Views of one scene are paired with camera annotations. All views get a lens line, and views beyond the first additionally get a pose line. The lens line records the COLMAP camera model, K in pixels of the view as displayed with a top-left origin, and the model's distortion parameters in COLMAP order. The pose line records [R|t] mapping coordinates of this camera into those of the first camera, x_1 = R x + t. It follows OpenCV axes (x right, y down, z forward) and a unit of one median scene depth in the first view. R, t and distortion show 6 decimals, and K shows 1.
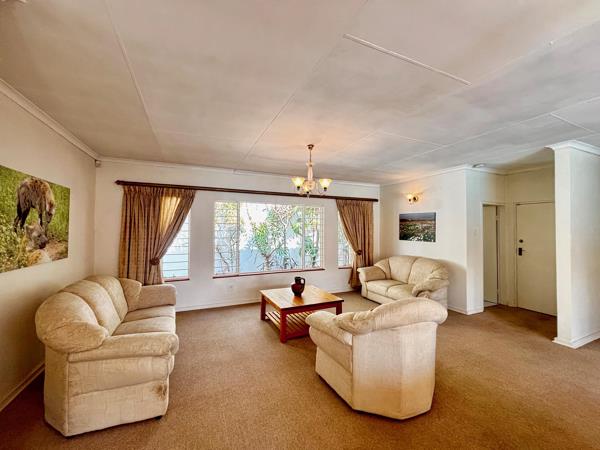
lens RADIAL K [[244.3, 0, 294.8], [0, 244.3, 223.1], [0, 0, 1]] dist [-0.000324, -0.000121]
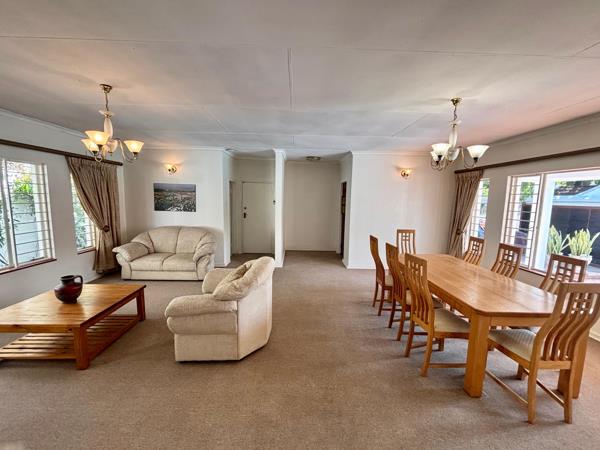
lens RADIAL K [[246.7, 0, 300.0], [0, 246.7, 225.0], [0, 0, 1]] dist [-0.001221, -0.000152]
pose [[0.379443, -0.102935, 0.919471, -0.285831], [-0.040096, 0.991029, 0.127493, -0.024877], [-0.924346, -0.085244, 0.371912, 0.135742]]
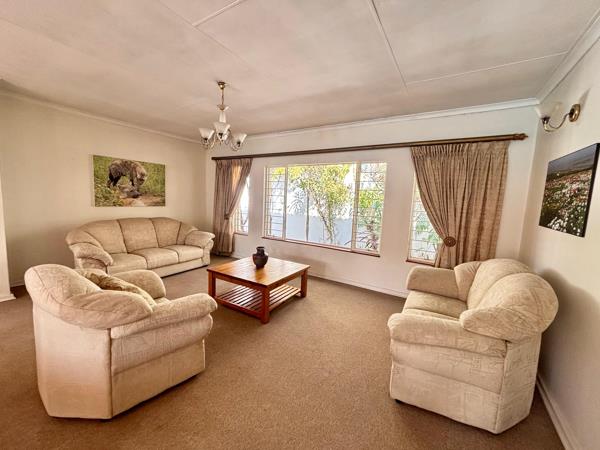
lens RADIAL K [[243.2, 0, 300.0], [0, 243.2, 225.0], [0, 0, 1]] dist [-0.000319, -0.000057]
pose [[0.560180, 0.109874, -0.821052, 0.626526], [-0.020866, 0.992722, 0.118611, 0.030776], [0.828108, -0.049311, 0.558396, 0.505440]]
